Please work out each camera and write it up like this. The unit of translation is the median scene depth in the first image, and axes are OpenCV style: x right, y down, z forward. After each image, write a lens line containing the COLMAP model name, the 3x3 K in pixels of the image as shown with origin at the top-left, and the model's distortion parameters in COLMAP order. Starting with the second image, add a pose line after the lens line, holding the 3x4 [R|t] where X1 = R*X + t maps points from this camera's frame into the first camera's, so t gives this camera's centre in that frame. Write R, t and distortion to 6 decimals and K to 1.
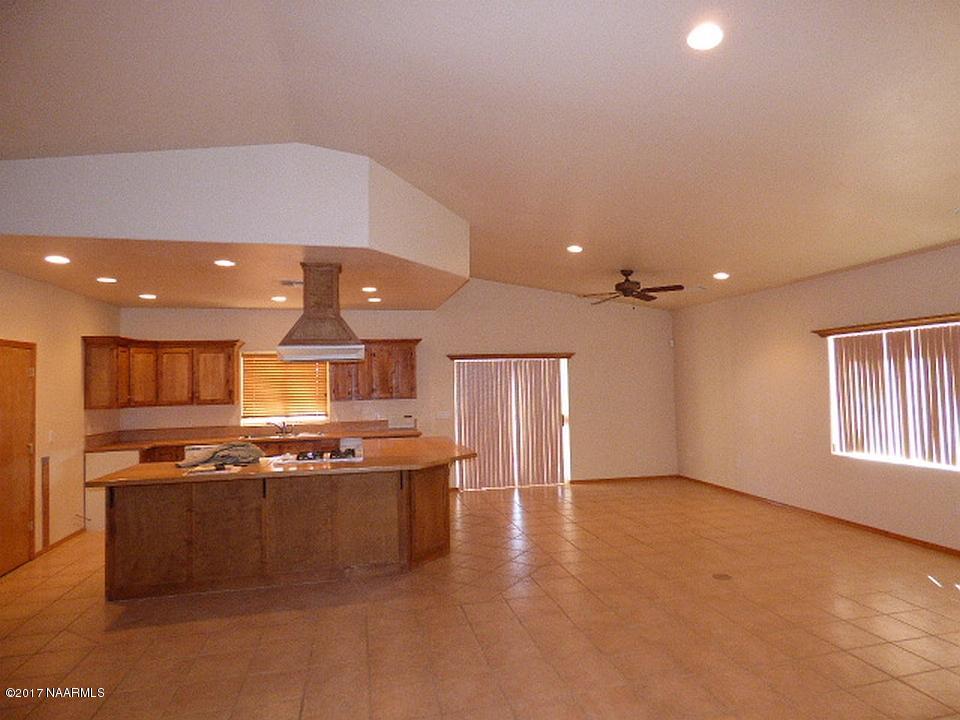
lens RADIAL K [[572.2, 0, 480.0], [0, 572.2, 360.0], [0, 0, 1]] dist [-0.004027, -0.014723]
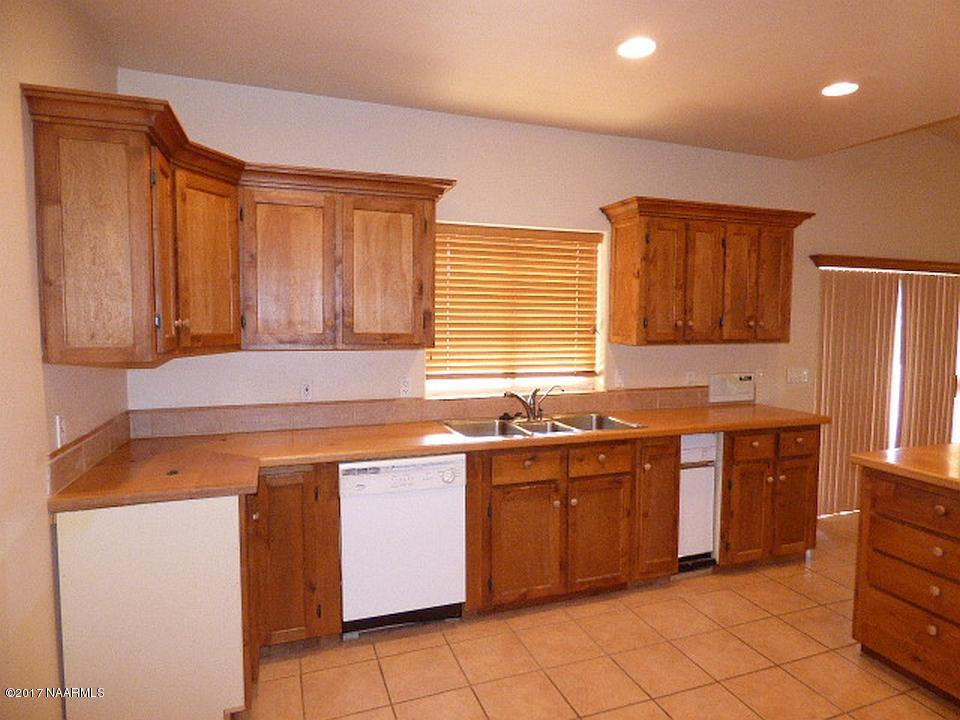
lens RADIAL K [[572.2, 0, 480.0], [0, 572.2, 360.0], [0, 0, 1]] dist [-0.004027, -0.014723]
pose [[0.995740, 0.023289, 0.089221, -0.433960], [-0.033167, 0.993280, 0.110886, 0.041058], [-0.086039, -0.113373, 0.989820, 0.605565]]
